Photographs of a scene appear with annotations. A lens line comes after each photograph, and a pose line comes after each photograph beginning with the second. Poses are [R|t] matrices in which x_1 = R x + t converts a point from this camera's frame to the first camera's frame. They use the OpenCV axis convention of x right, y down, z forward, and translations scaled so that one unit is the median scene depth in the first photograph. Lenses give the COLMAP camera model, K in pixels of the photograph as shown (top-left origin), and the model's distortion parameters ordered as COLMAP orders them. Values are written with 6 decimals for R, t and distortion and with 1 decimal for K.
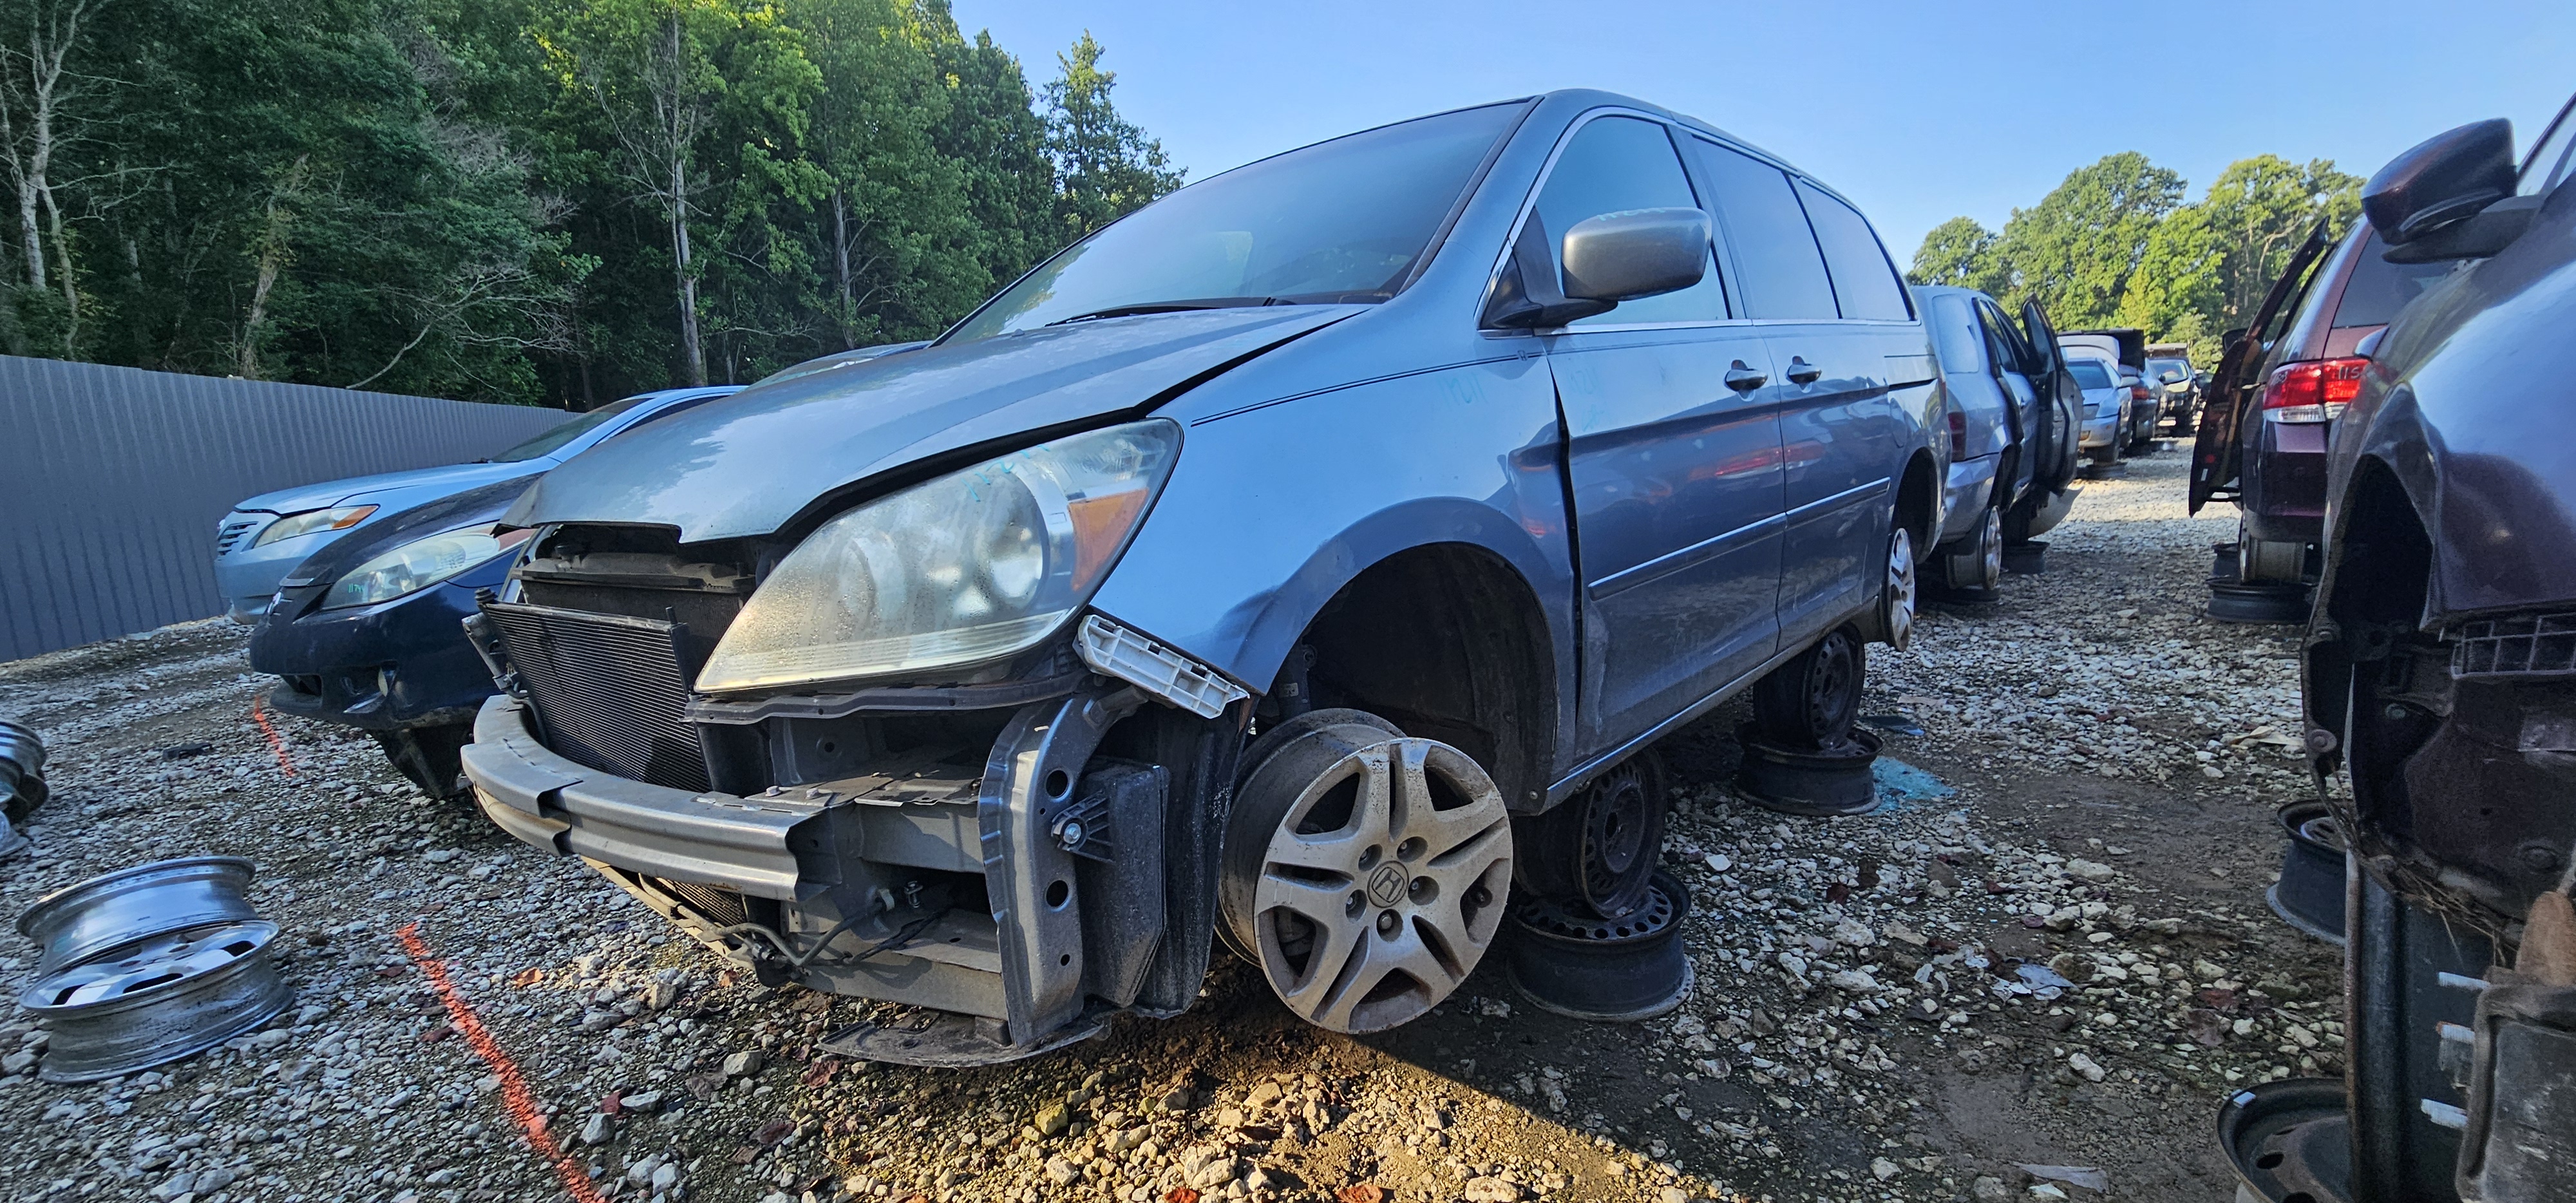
lens RADIAL K [[1077.2, 0, 1288.0], [0, 1077.2, 601.5], [0, 0, 1]] dist [-0.000618, 0.000638]
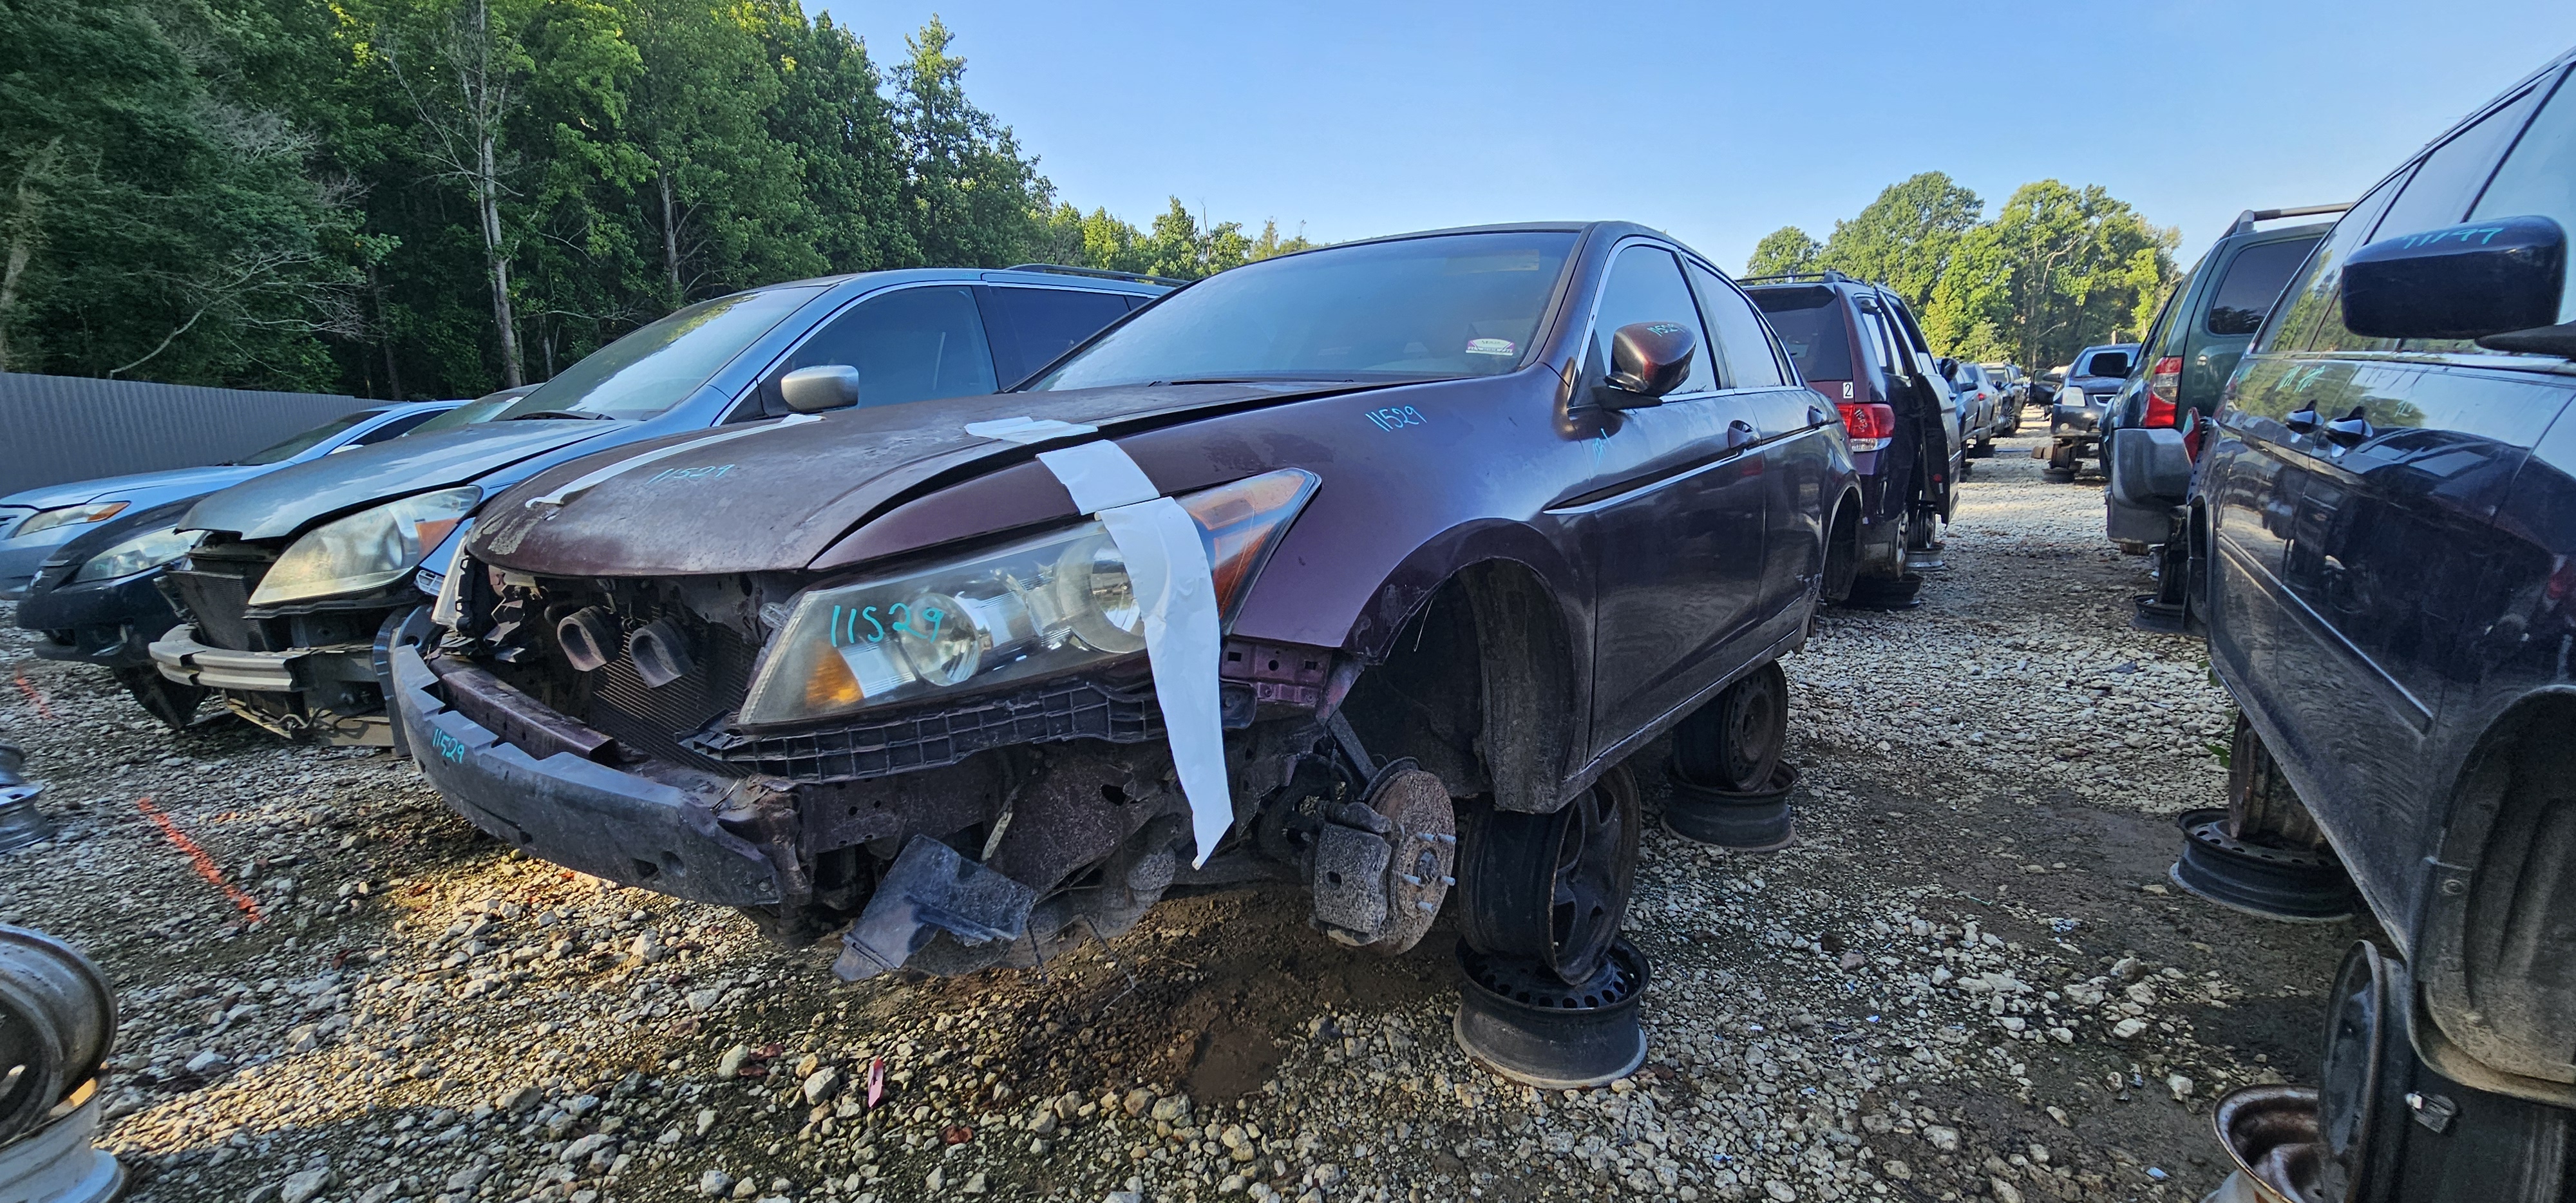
lens RADIAL K [[1077.2, 0, 1288.0], [0, 1077.2, 601.5], [0, 0, 1]] dist [-0.000618, 0.000638]
pose [[0.994252, -0.004984, 0.106950, 0.051270], [0.003716, 0.999920, 0.012054, 0.002119], [-0.107001, -0.011587, 0.994191, -0.055212]]
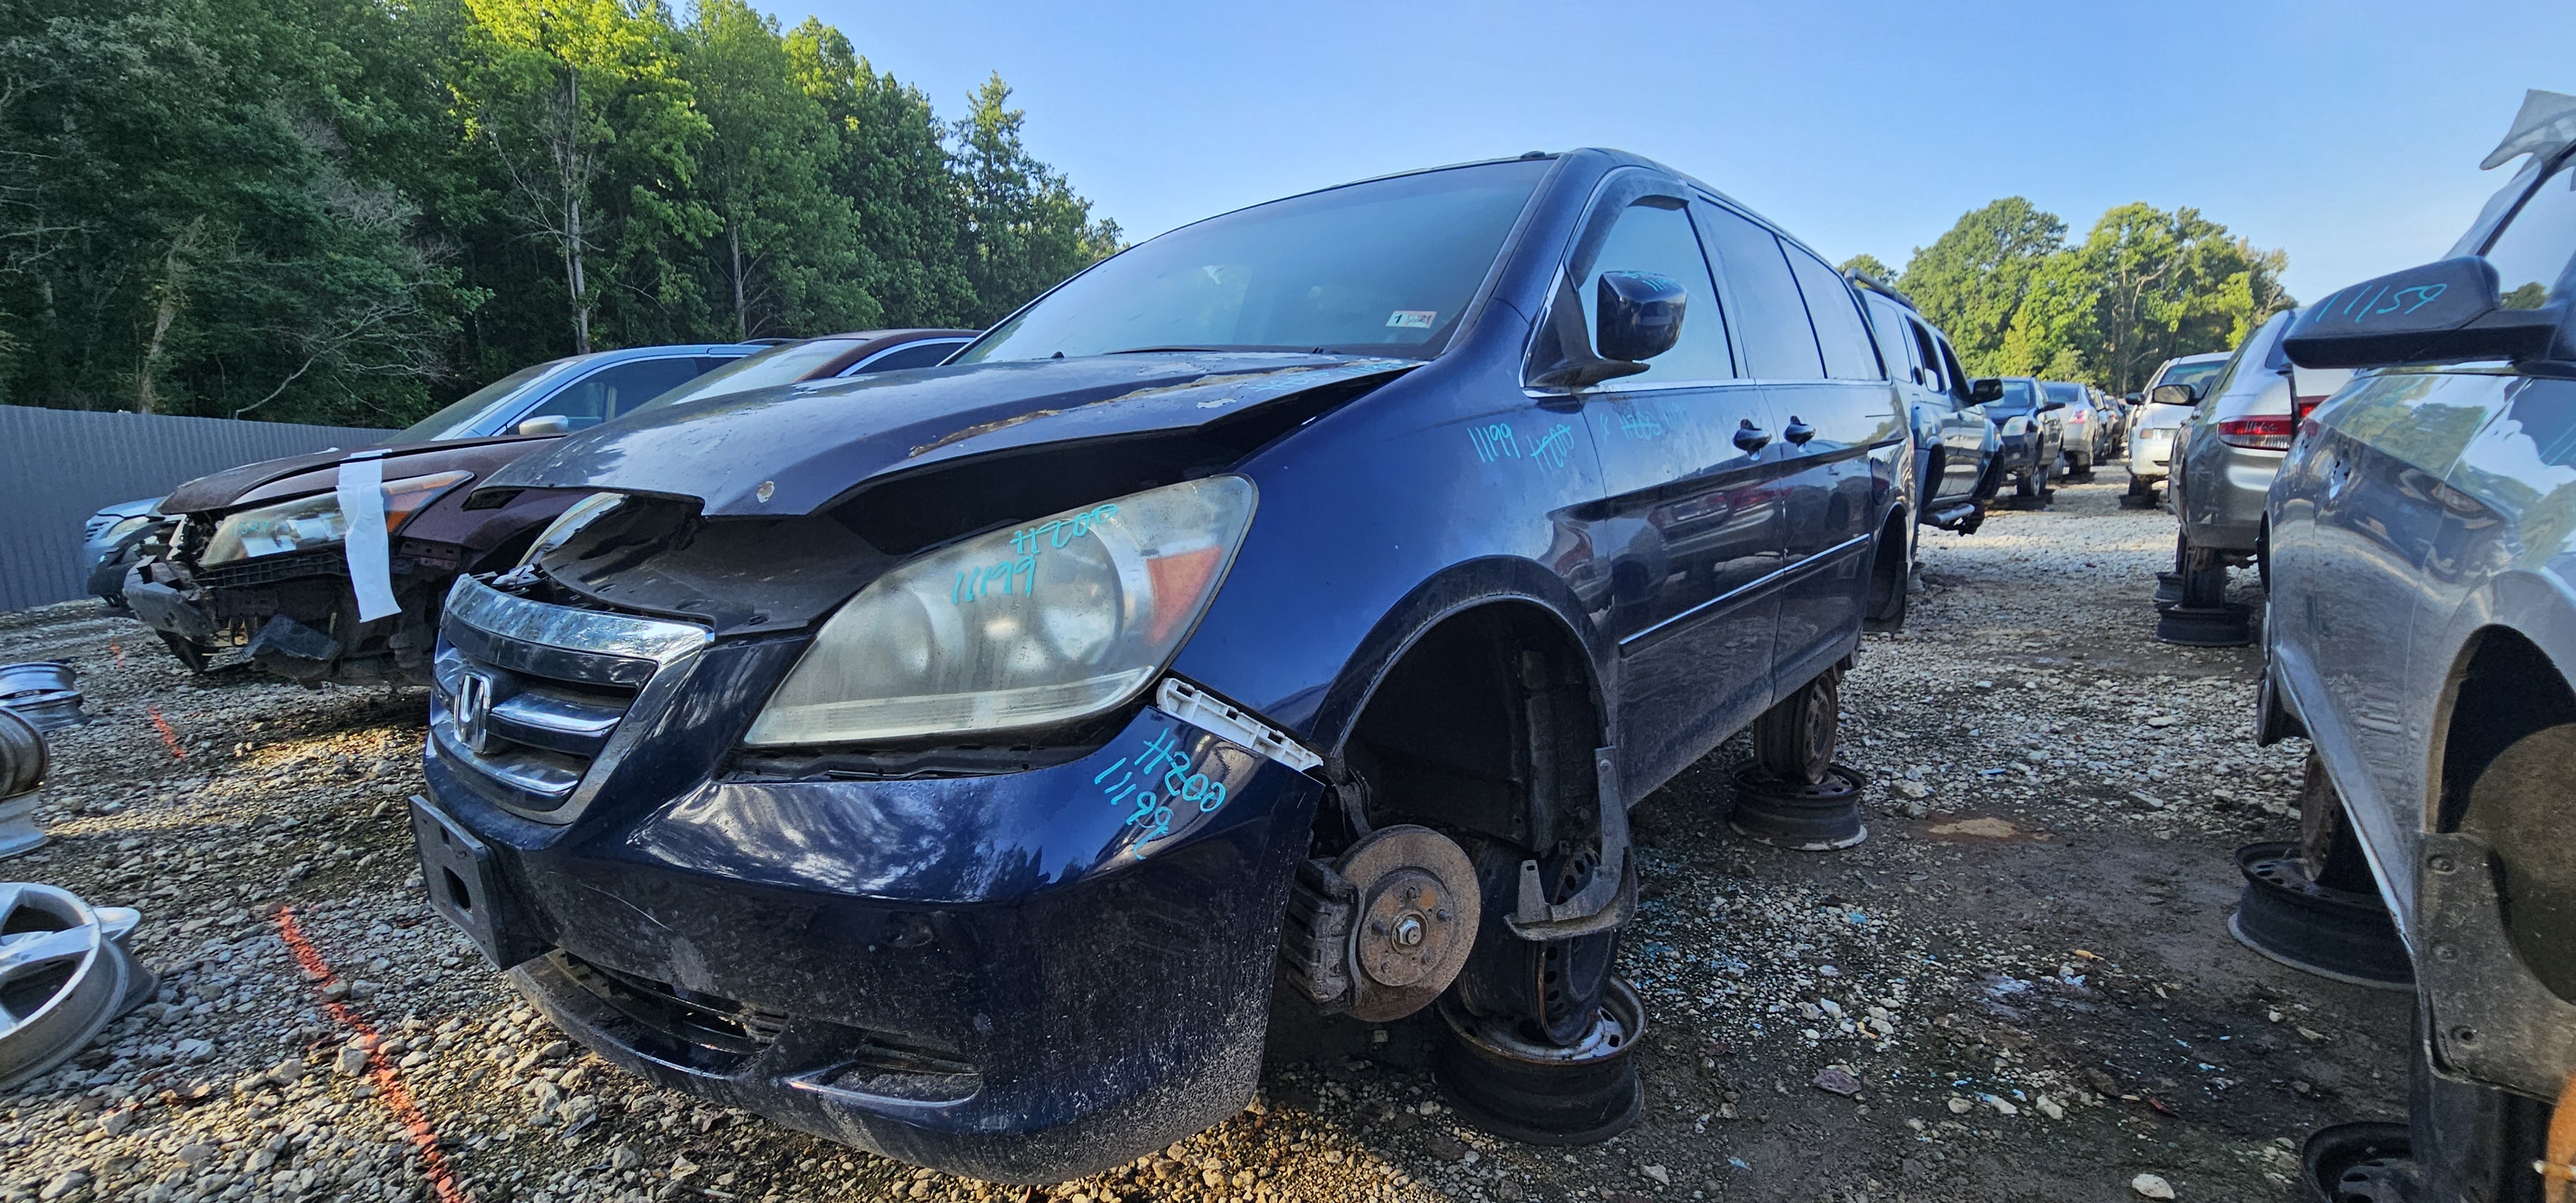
lens RADIAL K [[1079.8, 0, 1288.0], [0, 1079.8, 601.5], [0, 0, 1]] dist [0.000135, 0.000278]
pose [[0.999405, 0.007049, 0.033774, 0.122689], [-0.006493, 0.999842, -0.016545, 0.010043], [-0.033885, 0.016316, 0.999293, -0.110237]]
